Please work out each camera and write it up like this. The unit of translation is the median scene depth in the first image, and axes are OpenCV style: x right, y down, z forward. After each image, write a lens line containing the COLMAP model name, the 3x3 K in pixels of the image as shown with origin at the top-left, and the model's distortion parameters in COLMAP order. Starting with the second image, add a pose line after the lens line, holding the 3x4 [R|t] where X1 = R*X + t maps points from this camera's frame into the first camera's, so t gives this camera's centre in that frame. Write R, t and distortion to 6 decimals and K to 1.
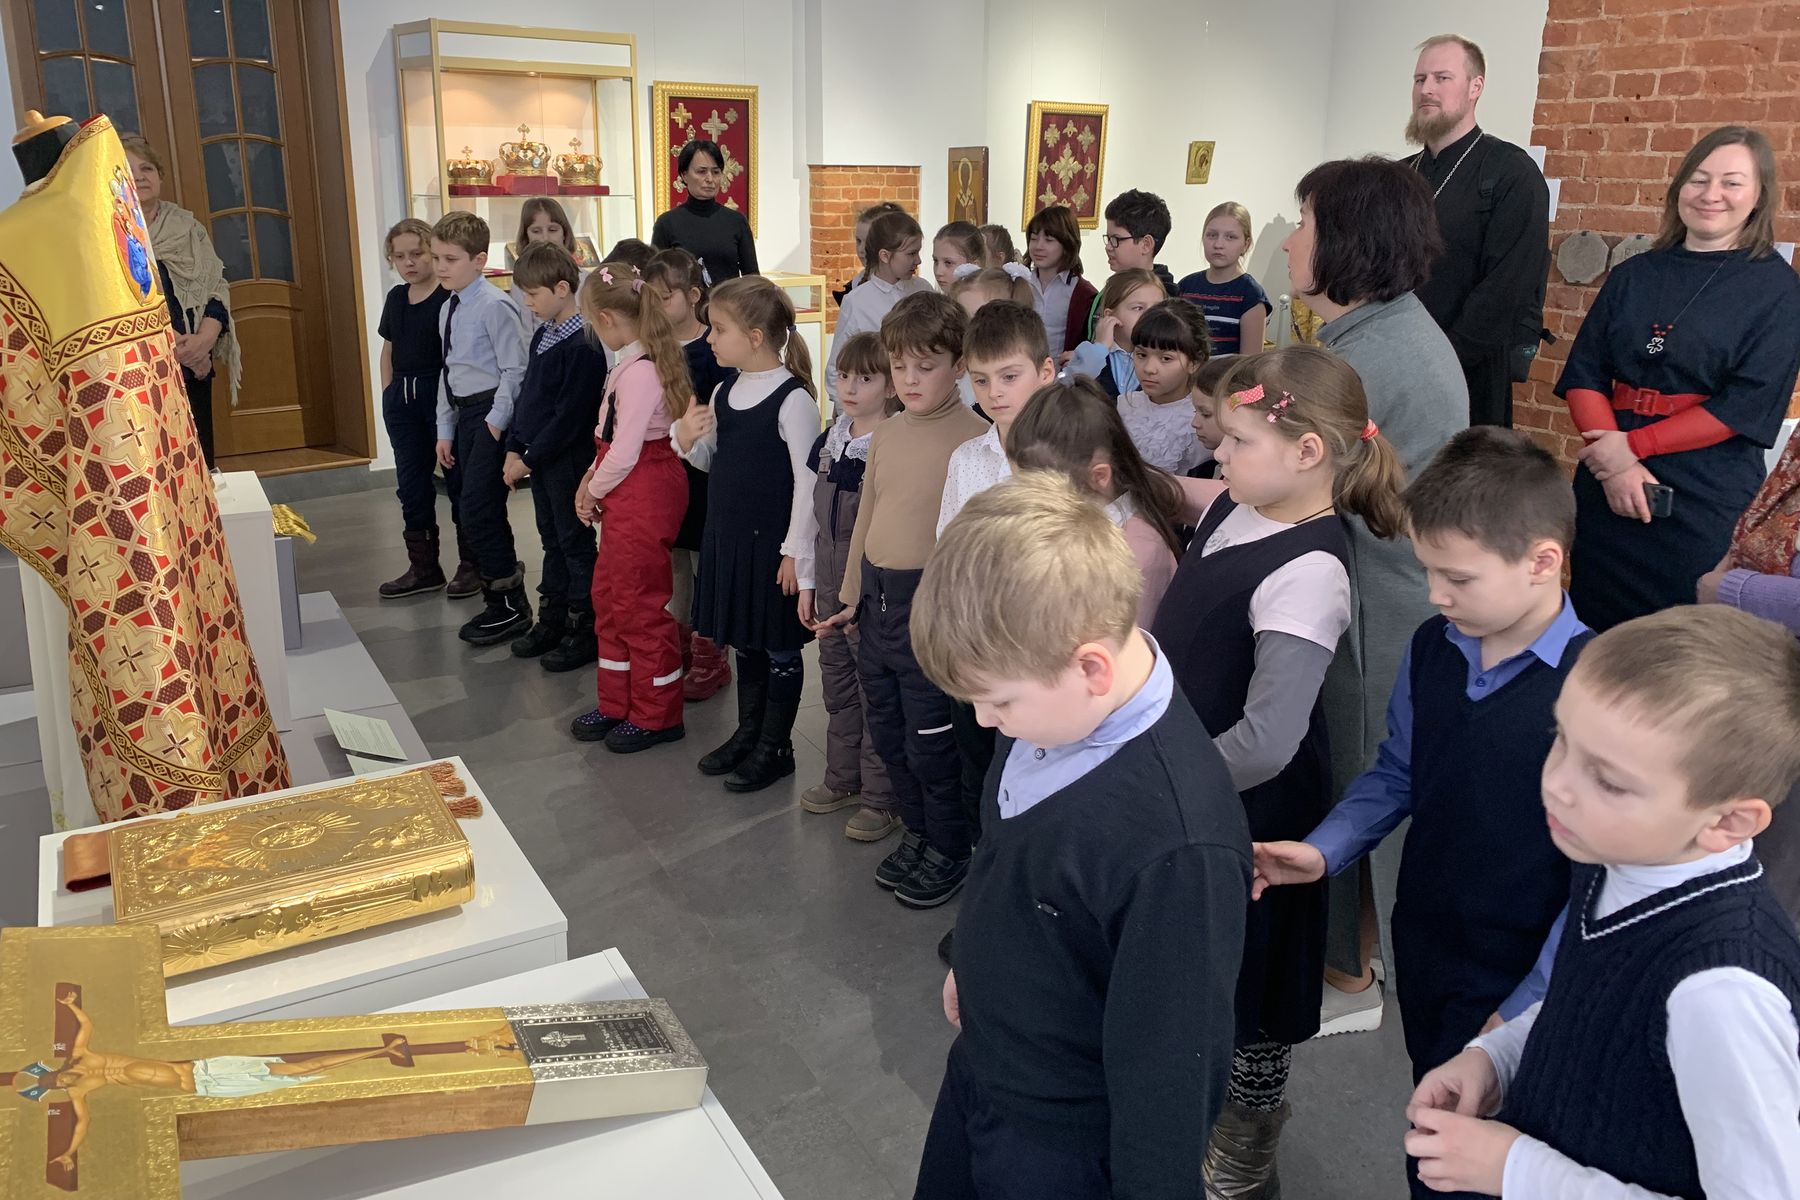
lens RADIAL K [[1367.6, 0, 914.7], [0, 1367.6, 598.0], [0, 0, 1]] dist [0.035262, -0.036167]
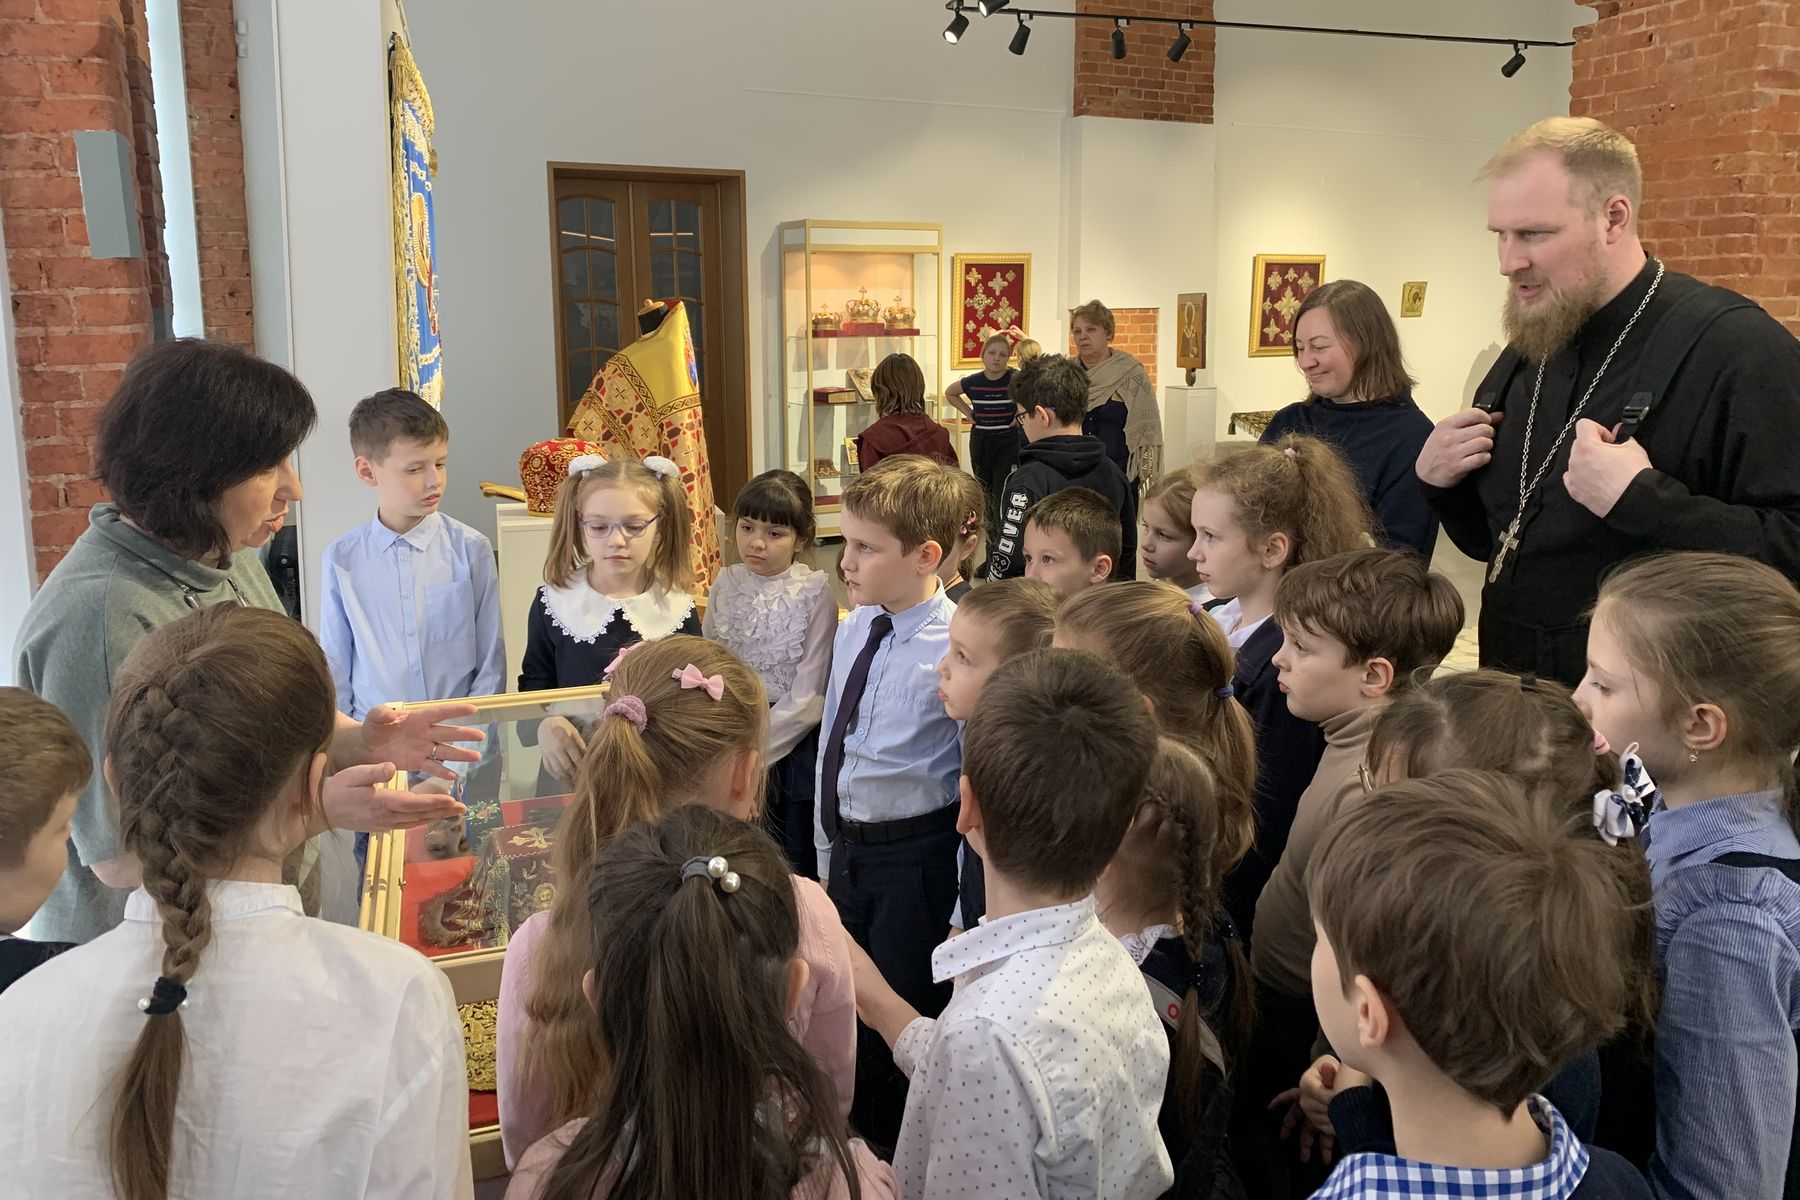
lens RADIAL K [[1367.6, 0, 887.5], [0, 1367.6, 590.9], [0, 0, 1]] dist [0.035262, -0.036167]
pose [[0.972906, 0.029841, -0.229269, 0.067565], [-0.052030, 0.994458, -0.091354, 0.087458], [0.225273, 0.100808, 0.969067, -0.304188]]
